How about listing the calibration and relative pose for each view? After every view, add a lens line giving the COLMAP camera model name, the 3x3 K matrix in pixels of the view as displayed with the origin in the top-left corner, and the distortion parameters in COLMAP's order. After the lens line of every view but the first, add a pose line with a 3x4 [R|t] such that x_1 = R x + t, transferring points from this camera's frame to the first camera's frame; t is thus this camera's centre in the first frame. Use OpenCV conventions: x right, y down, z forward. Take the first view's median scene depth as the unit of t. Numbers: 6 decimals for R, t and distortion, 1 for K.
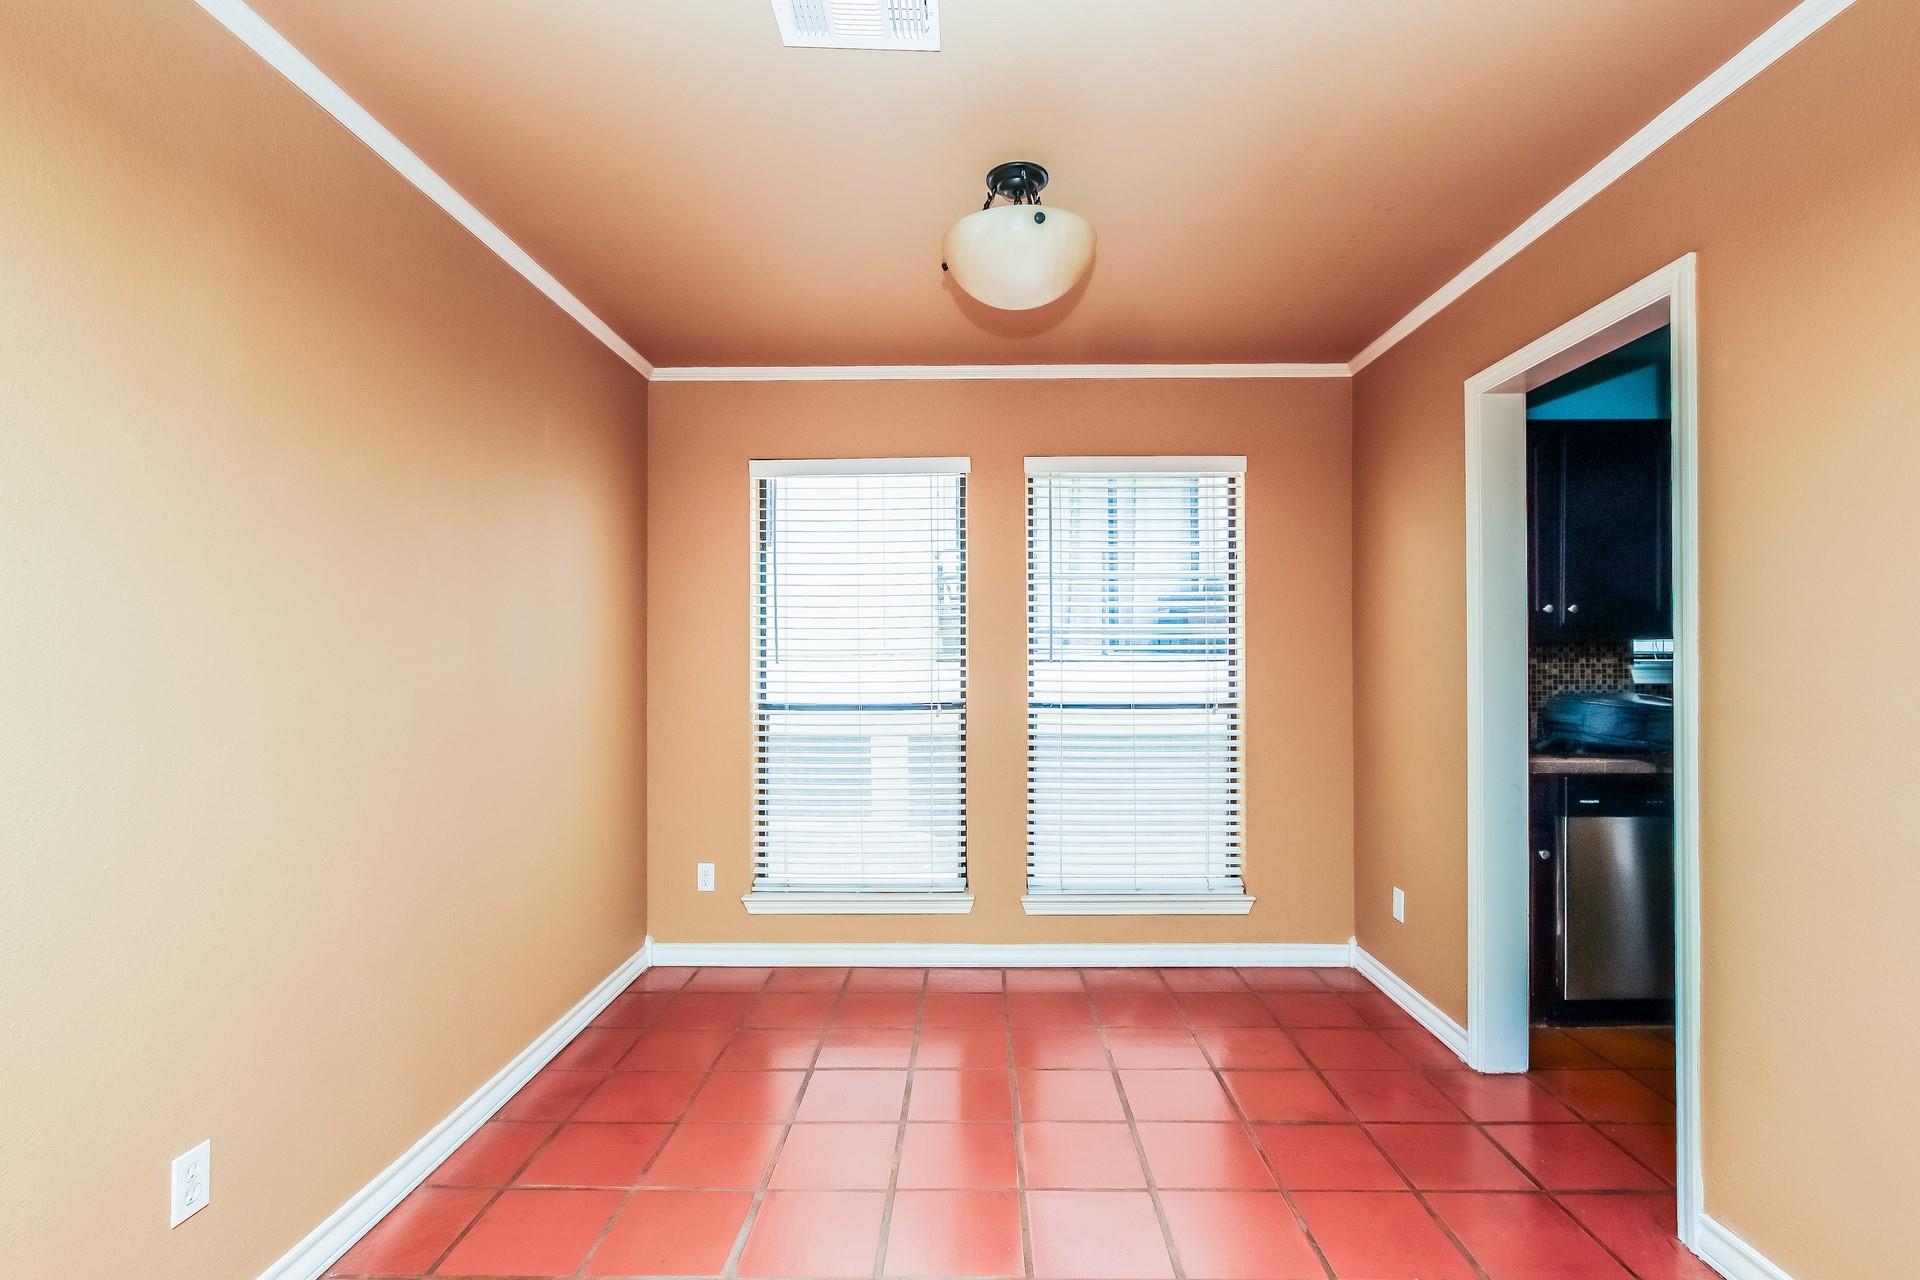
lens RADIAL K [[929.6, 0, 965.6], [0, 929.6, 662.1], [0, 0, 1]] dist [-0.025449, -0.000272]
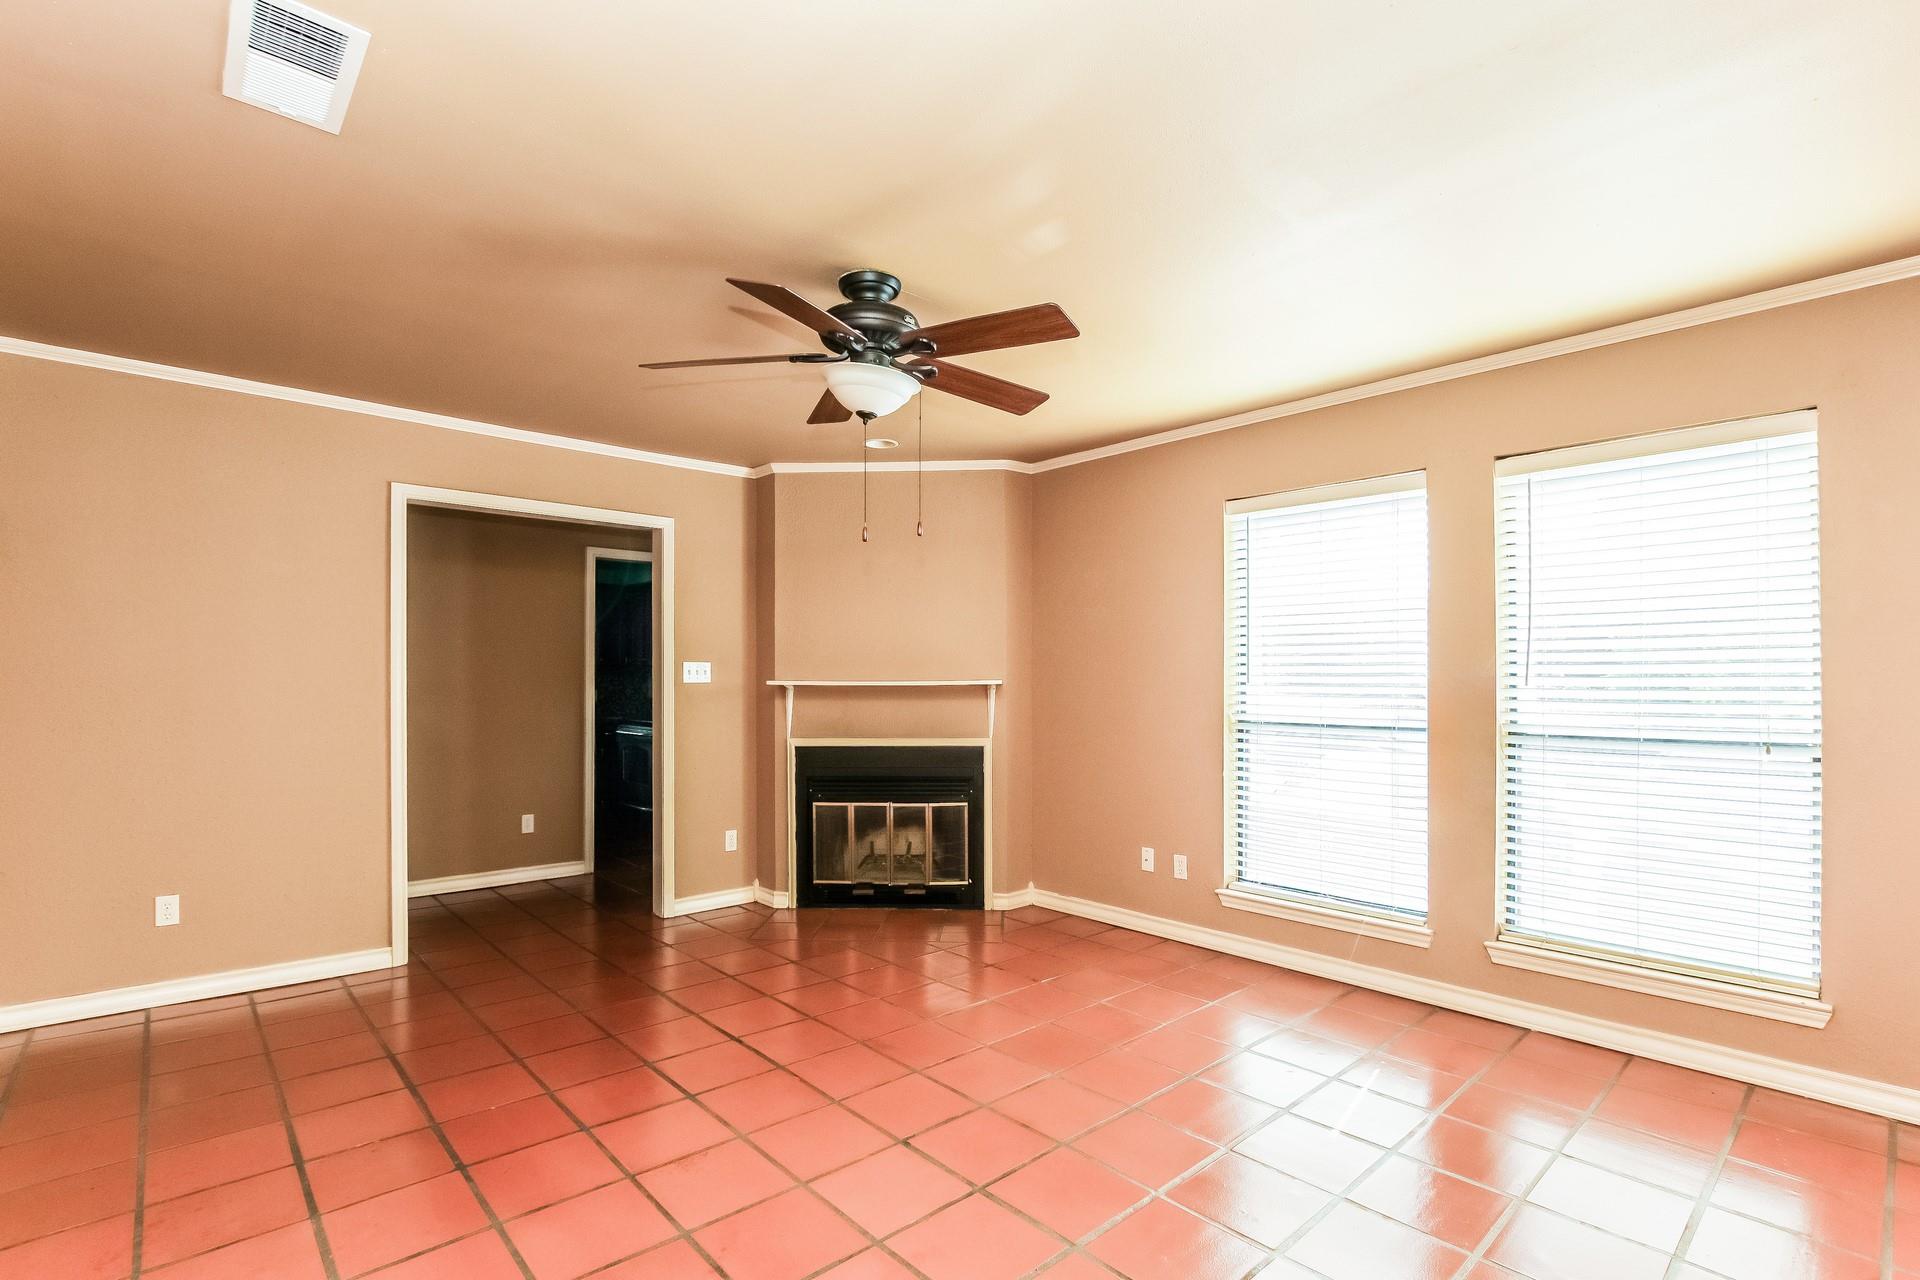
lens RADIAL K [[929.6, 0, 965.6], [0, 929.6, 662.1], [0, 0, 1]] dist [-0.025449, -0.000272]
pose [[0.684685, -0.004738, -0.728824, 0.361813], [-0.012524, 0.999755, -0.018266, 0.001164], [0.728731, 0.021634, 0.684458, -0.001932]]
